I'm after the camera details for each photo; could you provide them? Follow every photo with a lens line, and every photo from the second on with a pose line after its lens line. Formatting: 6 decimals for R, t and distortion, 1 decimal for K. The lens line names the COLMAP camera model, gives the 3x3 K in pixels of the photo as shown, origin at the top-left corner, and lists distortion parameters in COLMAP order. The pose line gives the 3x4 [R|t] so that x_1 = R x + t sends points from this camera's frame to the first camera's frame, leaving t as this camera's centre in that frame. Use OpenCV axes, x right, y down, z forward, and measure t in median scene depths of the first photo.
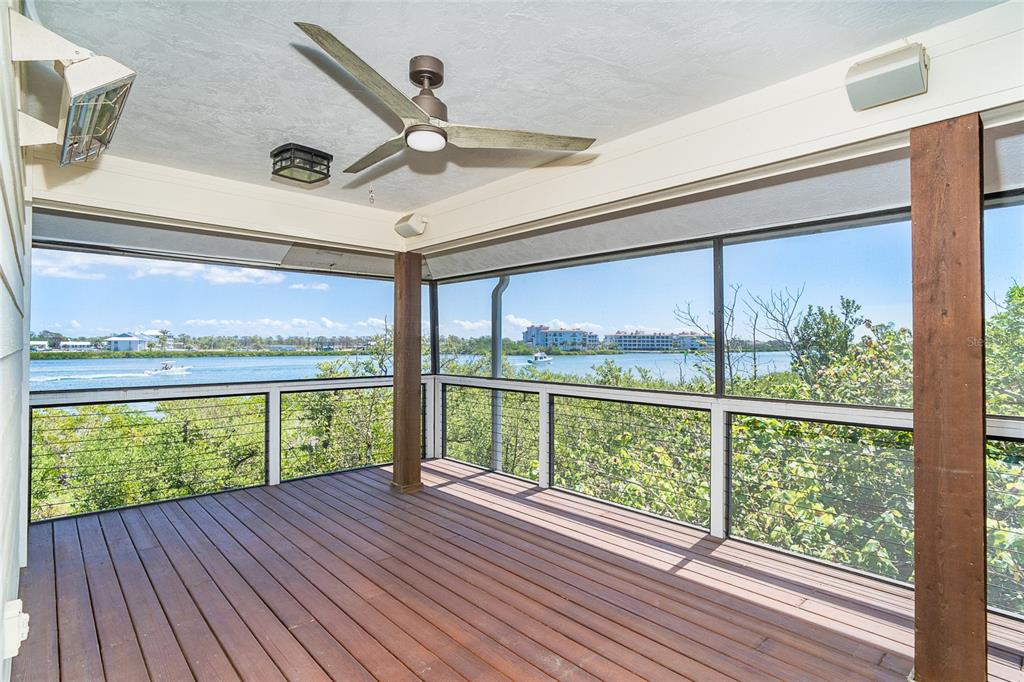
lens RADIAL K [[586.7, 0, 511.0], [0, 586.7, 344.9], [0, 0, 1]] dist [-0.020341, -0.000505]
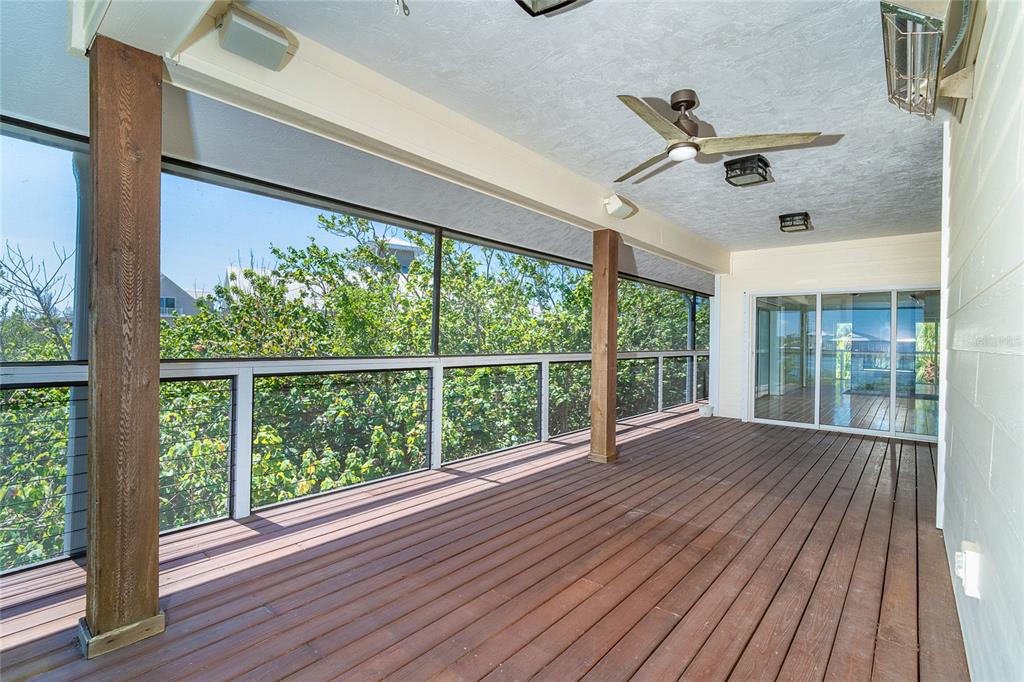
lens RADIAL K [[480.0, 0, 508.9], [0, 480.0, 337.1], [0, 0, 1]] dist [-0.012606, 0.005356]
pose [[-0.176908, -0.004877, 0.984215, -0.799569], [-0.017387, 0.999847, 0.001829, 0.005514], [-0.984074, -0.016788, -0.176965, 1.016068]]
